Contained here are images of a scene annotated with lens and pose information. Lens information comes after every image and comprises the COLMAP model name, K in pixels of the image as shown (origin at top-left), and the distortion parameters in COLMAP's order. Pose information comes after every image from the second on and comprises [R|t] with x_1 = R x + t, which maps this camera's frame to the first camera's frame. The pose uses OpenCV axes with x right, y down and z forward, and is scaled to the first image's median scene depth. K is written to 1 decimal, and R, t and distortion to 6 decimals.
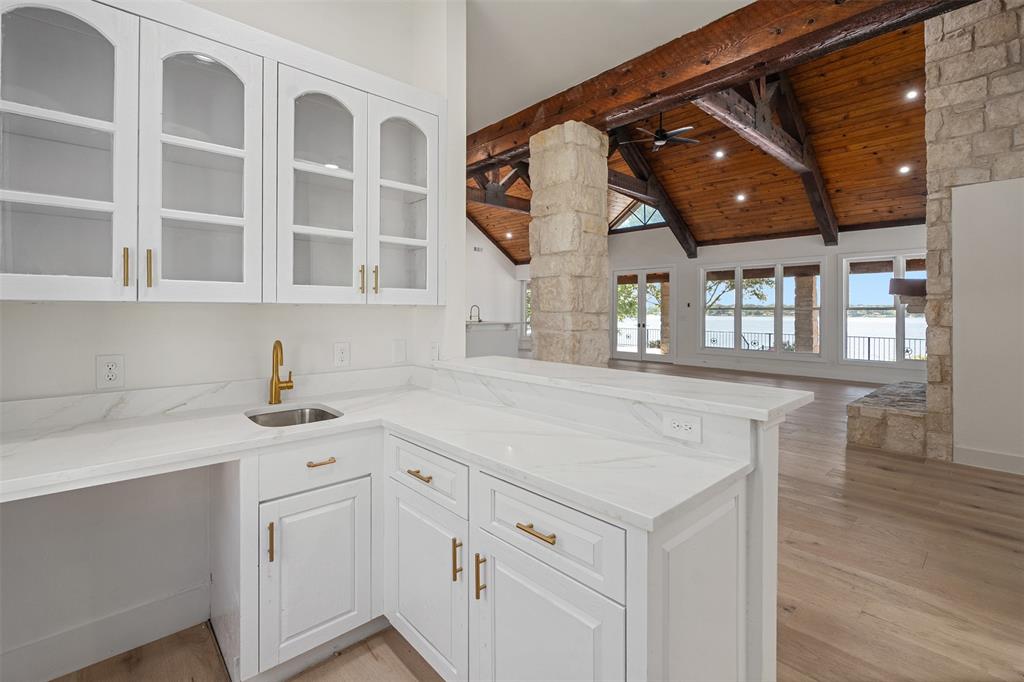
lens RADIAL K [[459.1, 0, 515.4], [0, 459.1, 311.9], [0, 0, 1]] dist [0.001495, -0.001436]
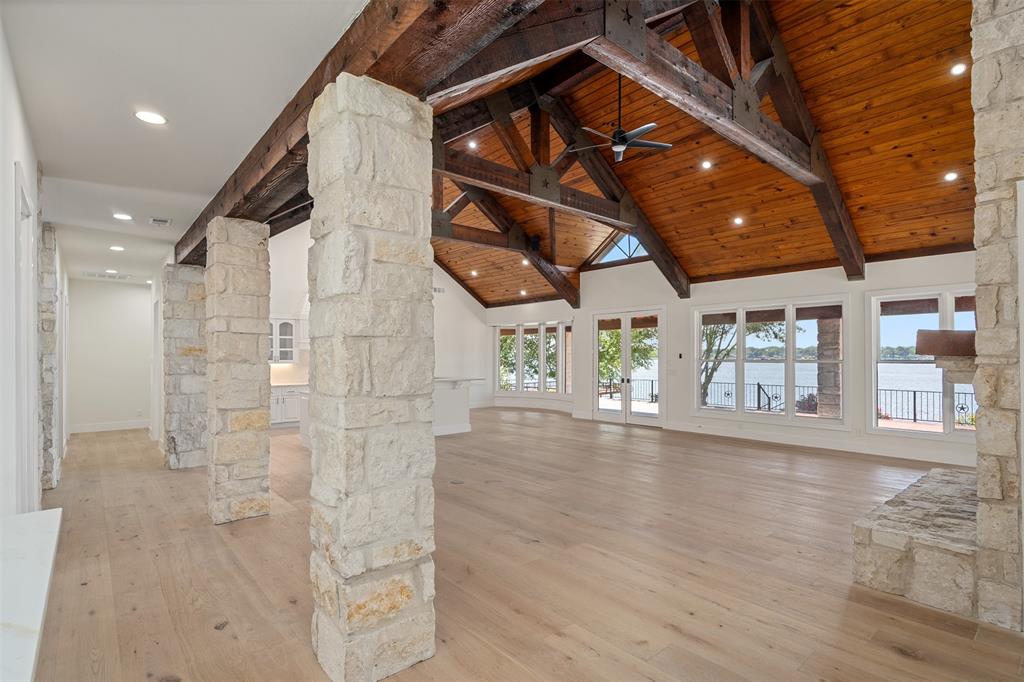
lens RADIAL K [[495.3, 0, 508.3], [0, 495.3, 355.8], [0, 0, 1]] dist [-0.005677, 0.001696]
pose [[0.999060, -0.006863, -0.042794, 0.164651], [0.006776, 0.999975, -0.002181, -0.023187], [0.042808, 0.001889, 0.999082, 0.172905]]
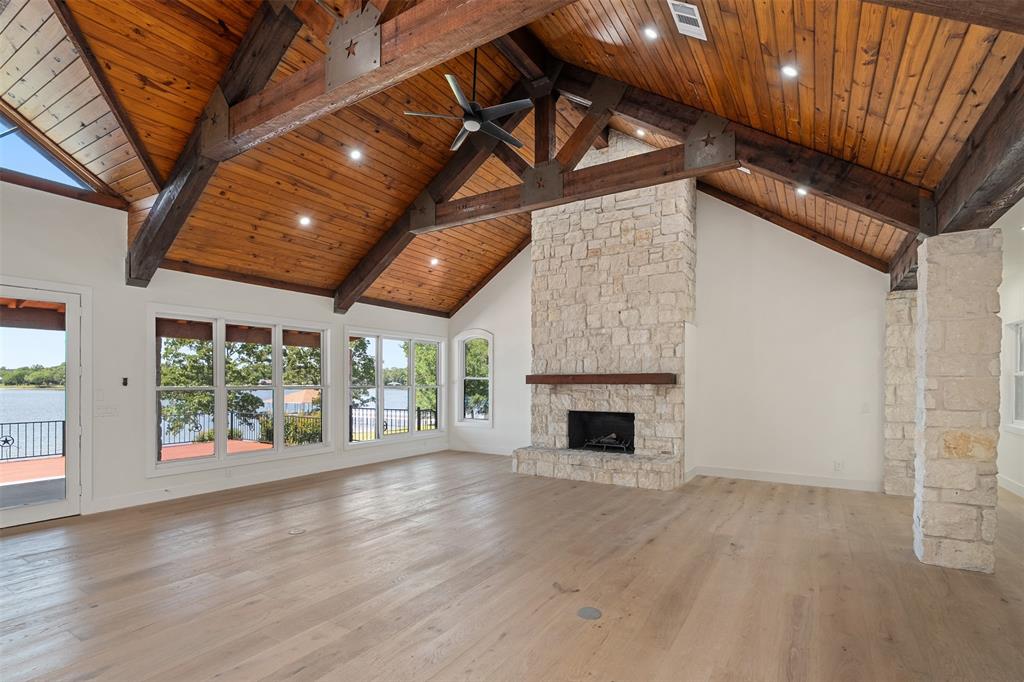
lens RADIAL K [[490.7, 0, 513.4], [0, 490.7, 382.2], [0, 0, 1]] dist [-0.003254, -0.000644]
pose [[-0.263453, -0.007411, 0.964644, -0.319484], [-0.007586, 0.999955, 0.005610, -0.029562], [-0.964643, -0.005840, -0.263497, 1.078574]]
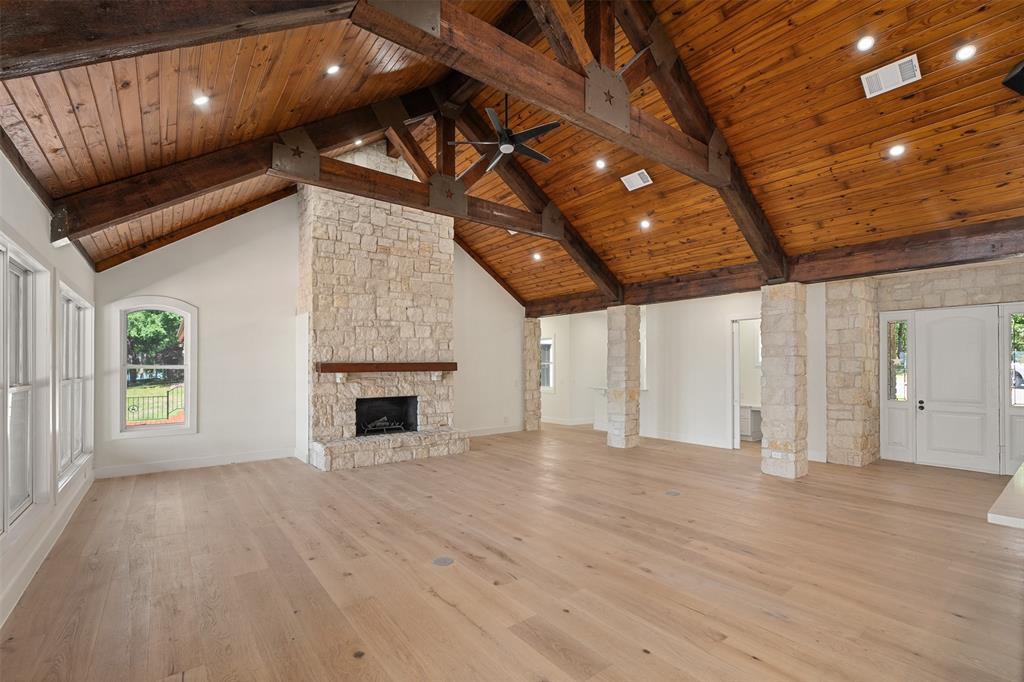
lens RADIAL K [[459.1, 0, 517.1], [0, 459.1, 363.1], [0, 0, 1]] dist [0.001495, -0.001436]
pose [[-0.996466, -0.001483, 0.083981, 0.235896], [-0.002337, 0.999947, -0.010071, -0.031050], [-0.083962, -0.010231, -0.996416, 1.642410]]
